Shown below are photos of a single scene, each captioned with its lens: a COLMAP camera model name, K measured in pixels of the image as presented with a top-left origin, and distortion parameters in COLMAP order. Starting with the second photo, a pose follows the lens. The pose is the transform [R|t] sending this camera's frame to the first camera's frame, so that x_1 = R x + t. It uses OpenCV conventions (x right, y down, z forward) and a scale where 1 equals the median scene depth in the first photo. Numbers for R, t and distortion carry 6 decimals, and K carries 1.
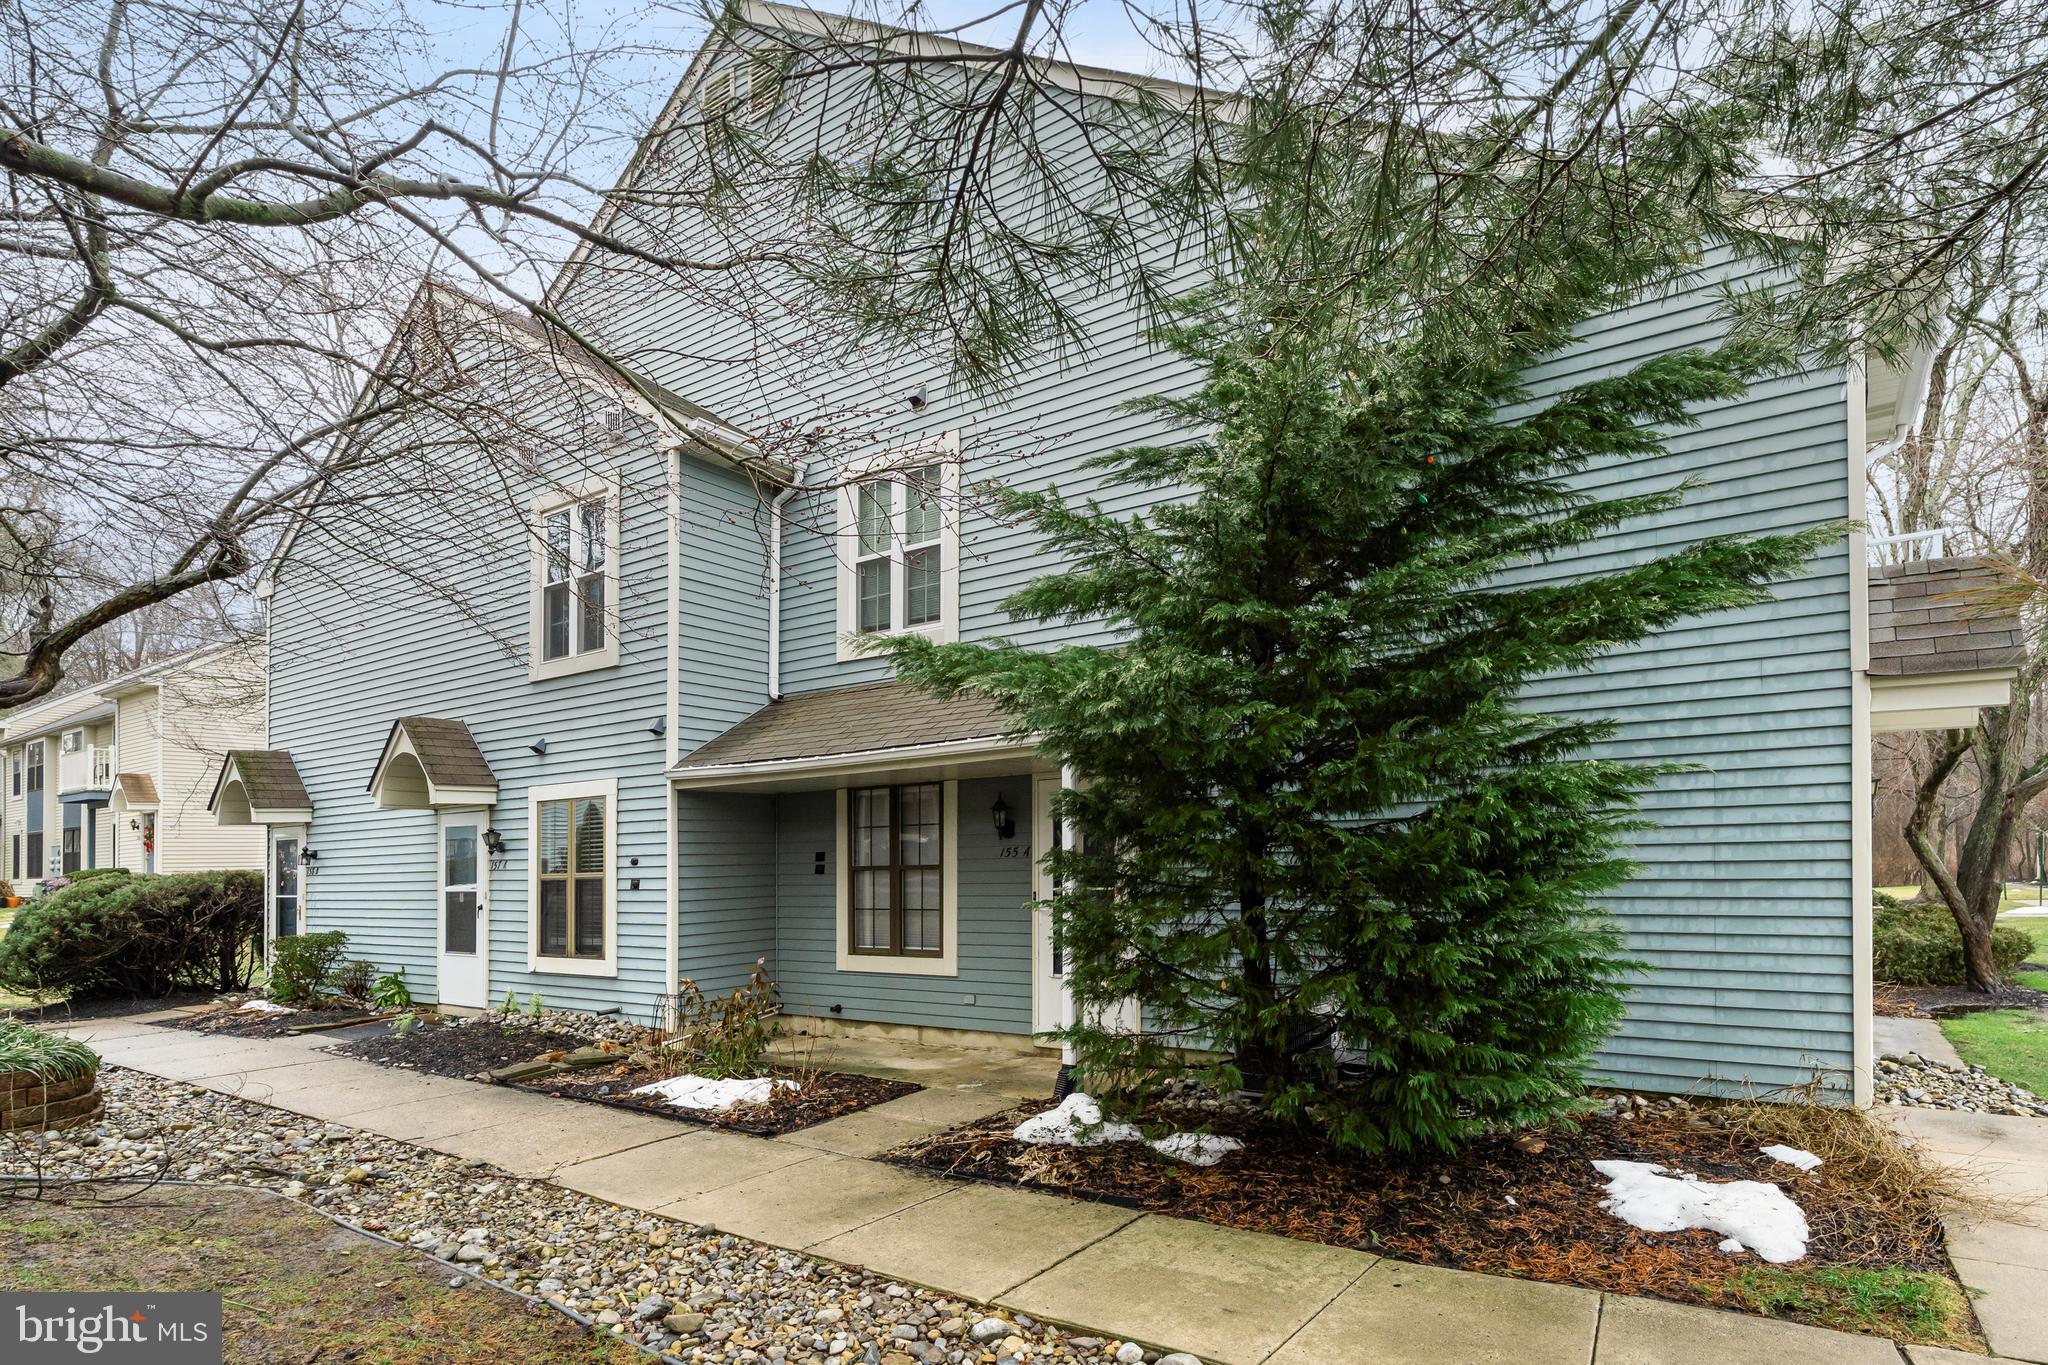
lens RADIAL K [[1088.9, 0, 1021.8], [0, 1088.9, 642.6], [0, 0, 1]] dist [0.001450, 0.000639]
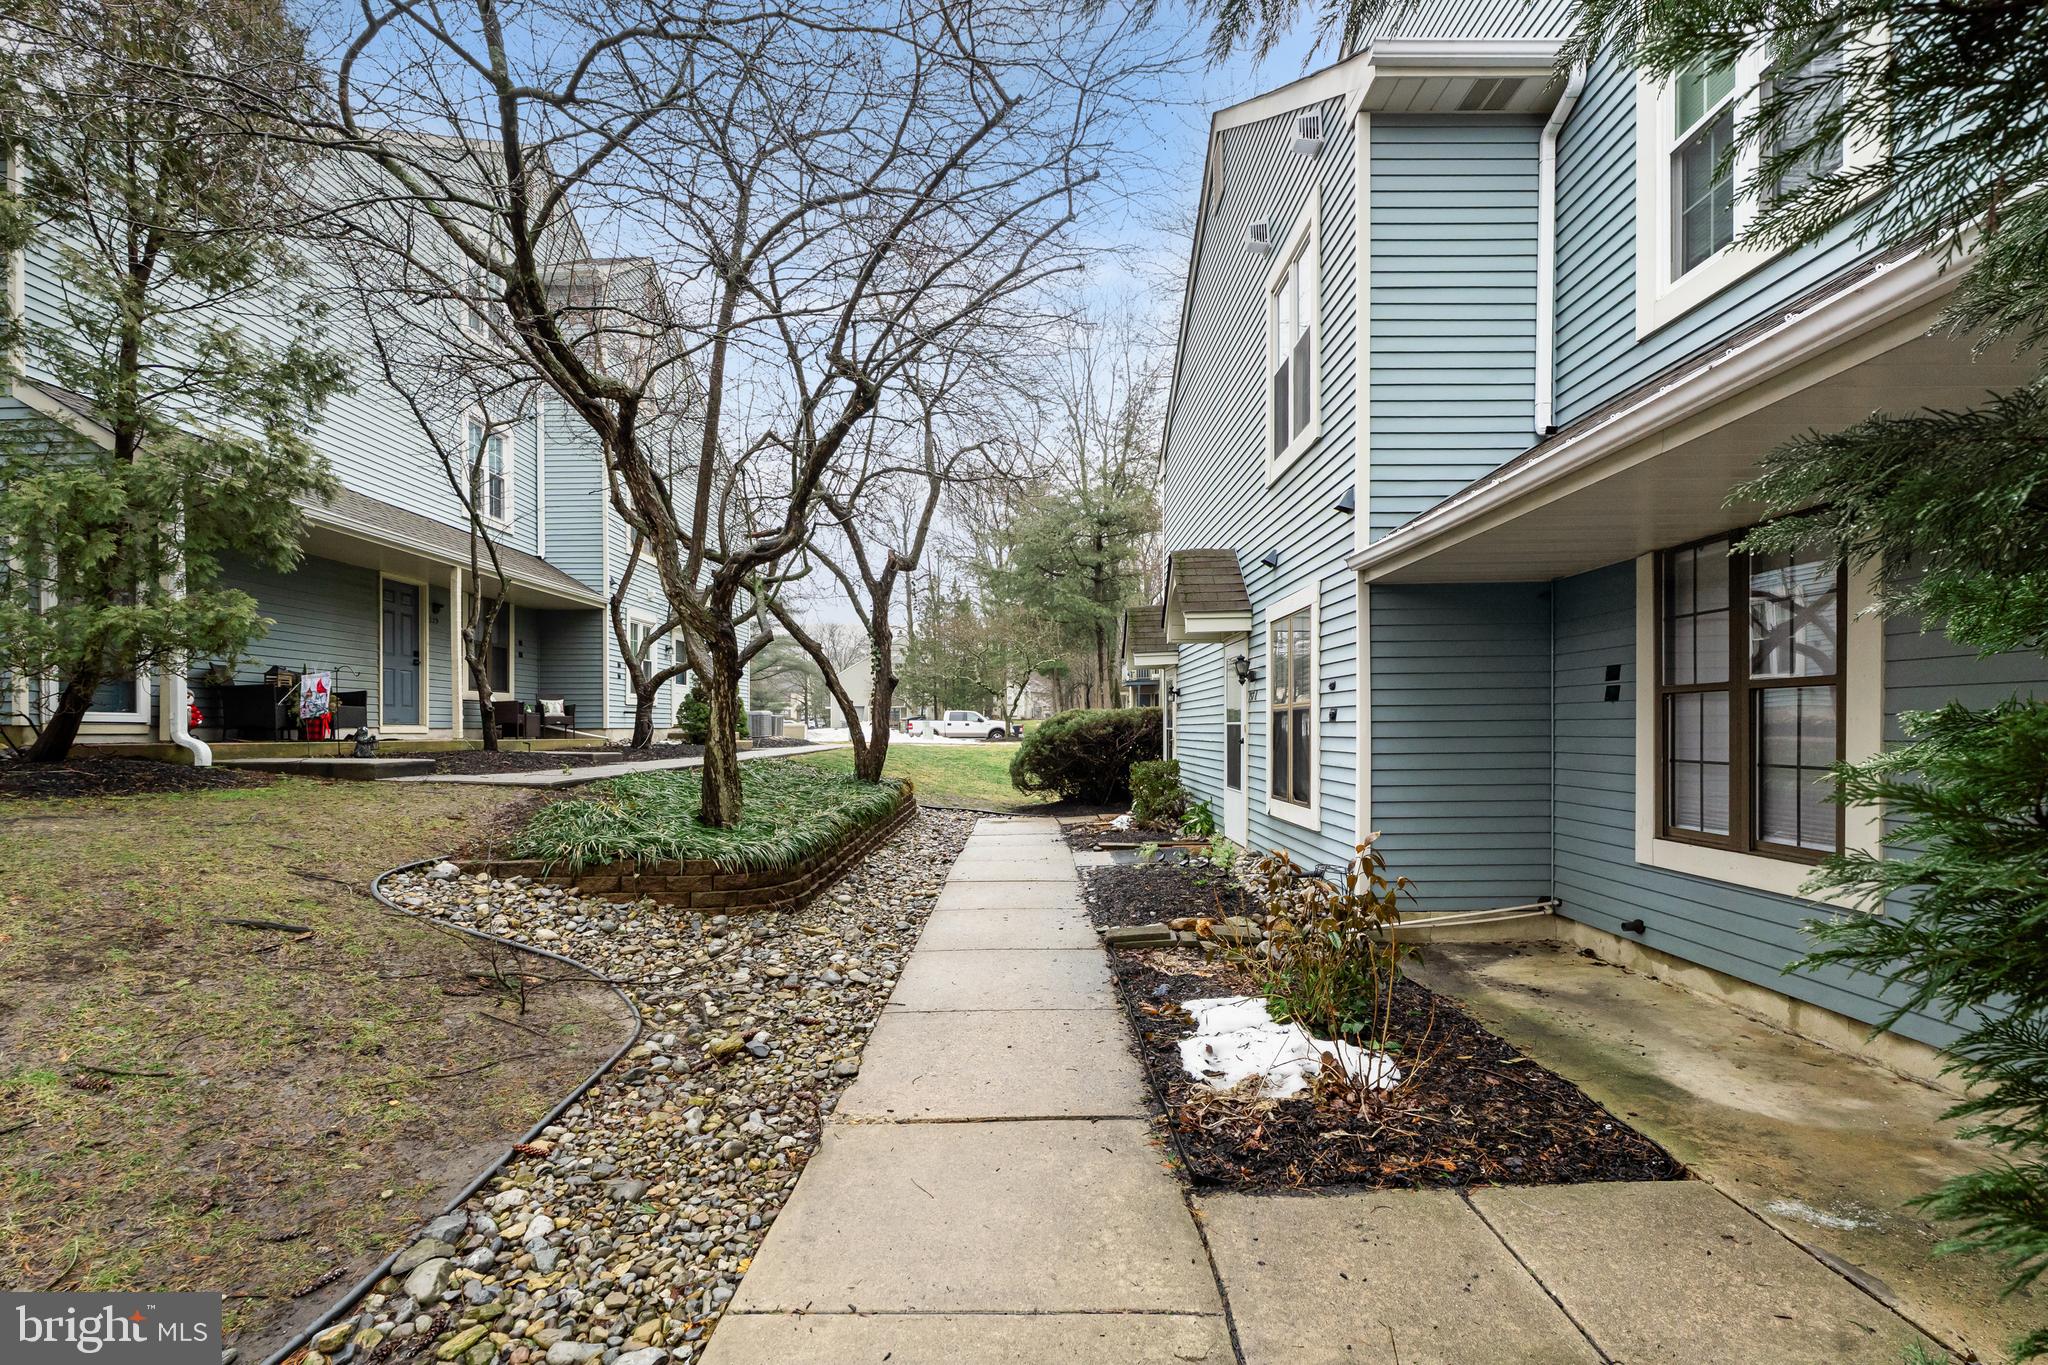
lens RADIAL K [[934.5, 0, 1020.6], [0, 934.5, 692.1], [0, 0, 1]] dist [-0.002804, 0.000121]
pose [[0.582152, -0.012094, -0.812990, 0.044760], [0.154583, 0.983298, 0.096064, 0.114669], [0.798250, -0.181598, 0.574299, 0.474326]]
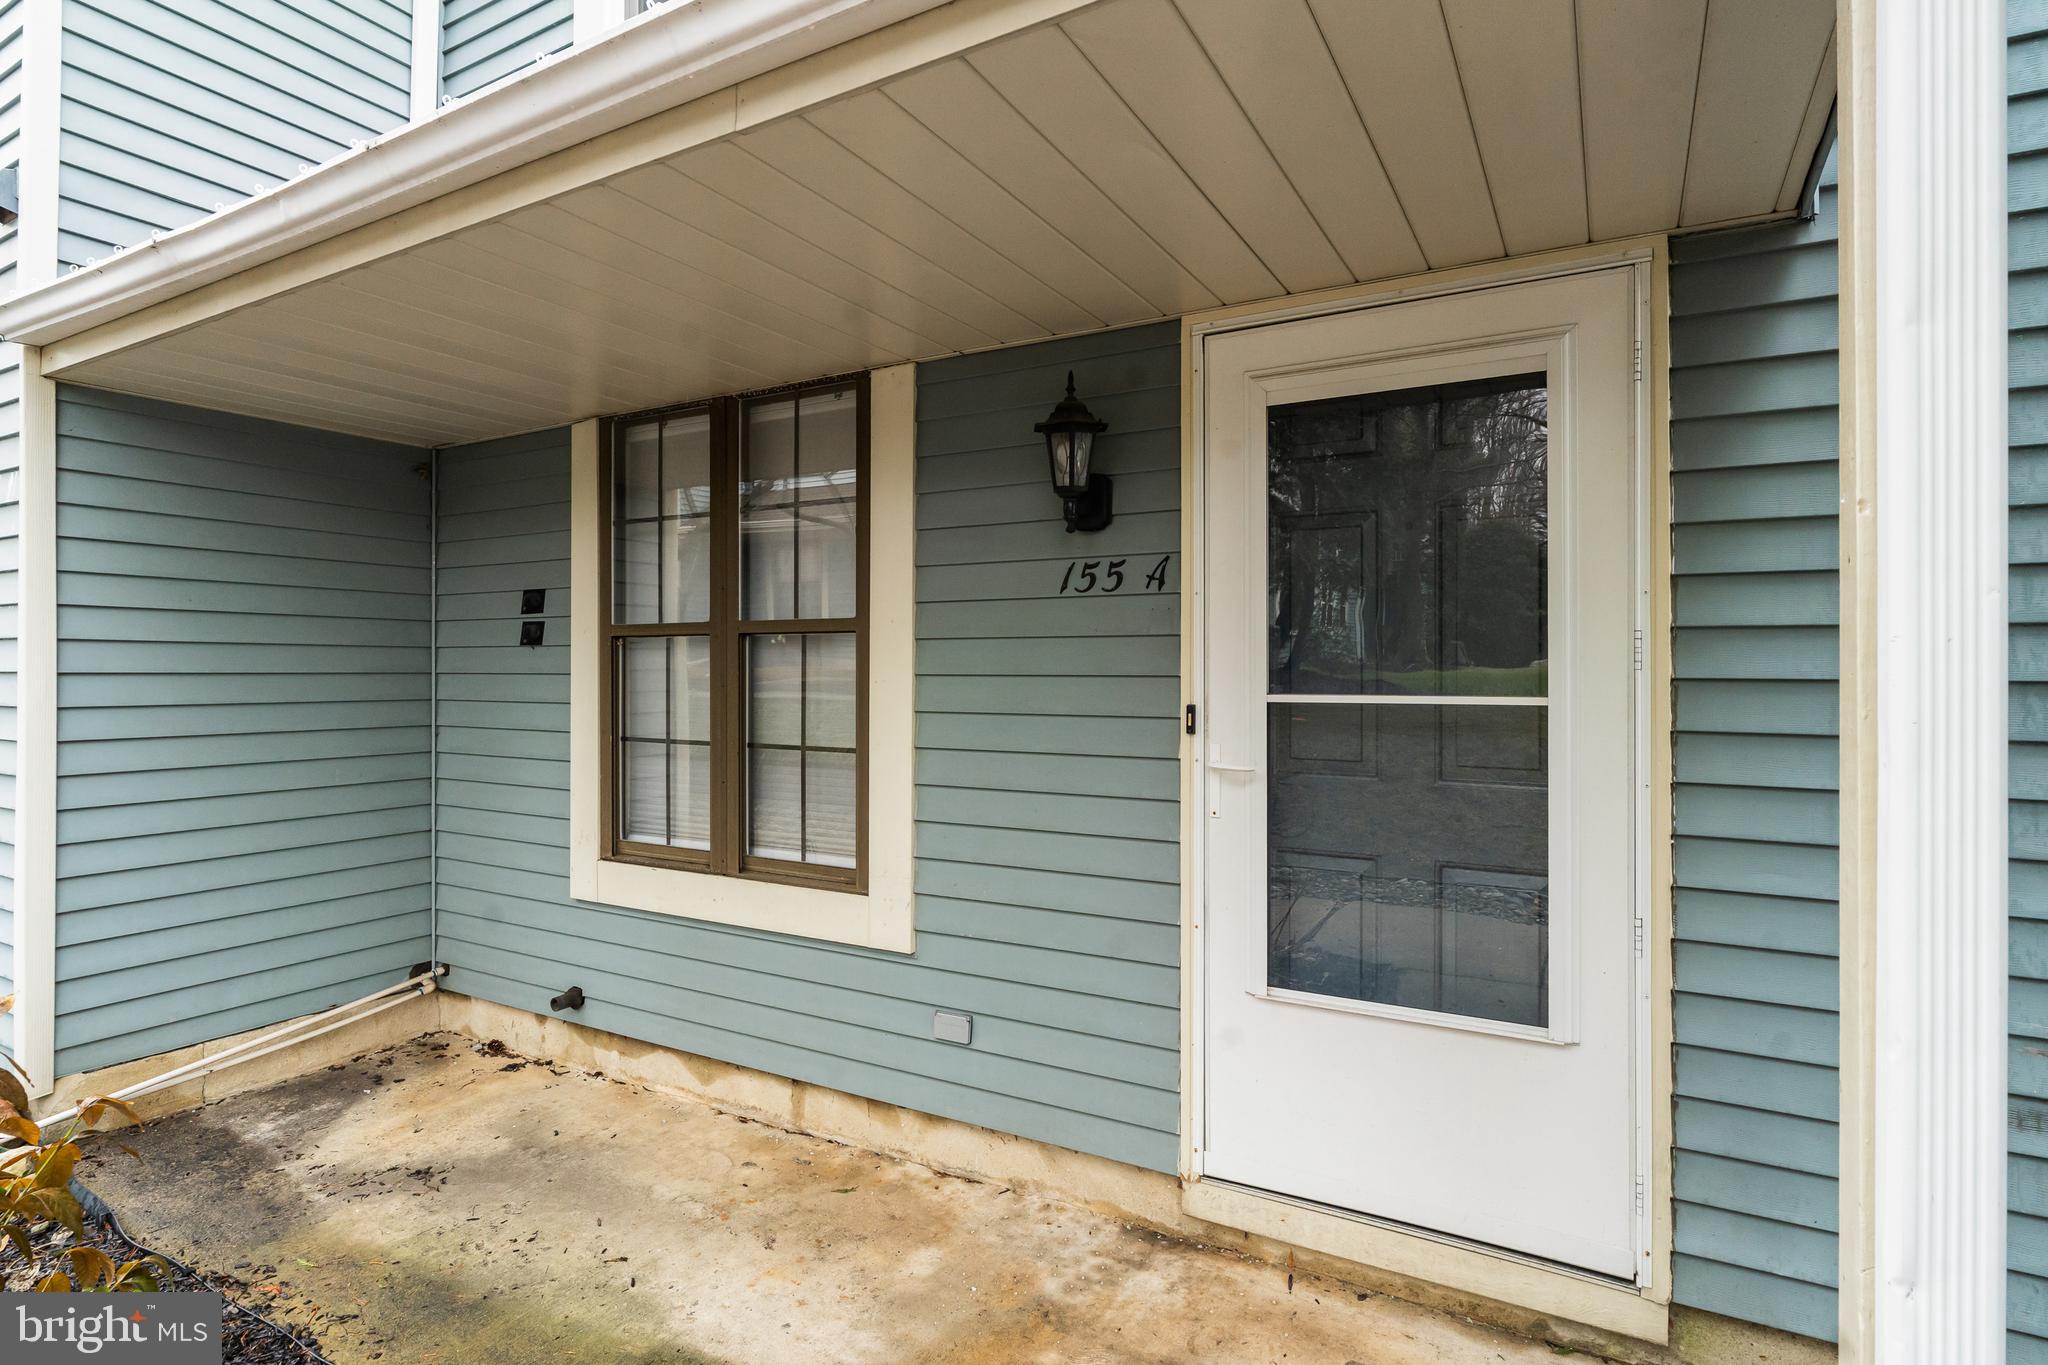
lens RADIAL K [[1058.4, 0, 1019.5], [0, 1058.4, 716.2], [0, 0, 1]] dist [-0.003191, 0.000178]
pose [[0.993810, 0.022684, 0.108756, -0.058808], [-0.047854, 0.970869, 0.234782, 0.149763], [-0.100262, -0.238533, 0.965945, 0.656563]]
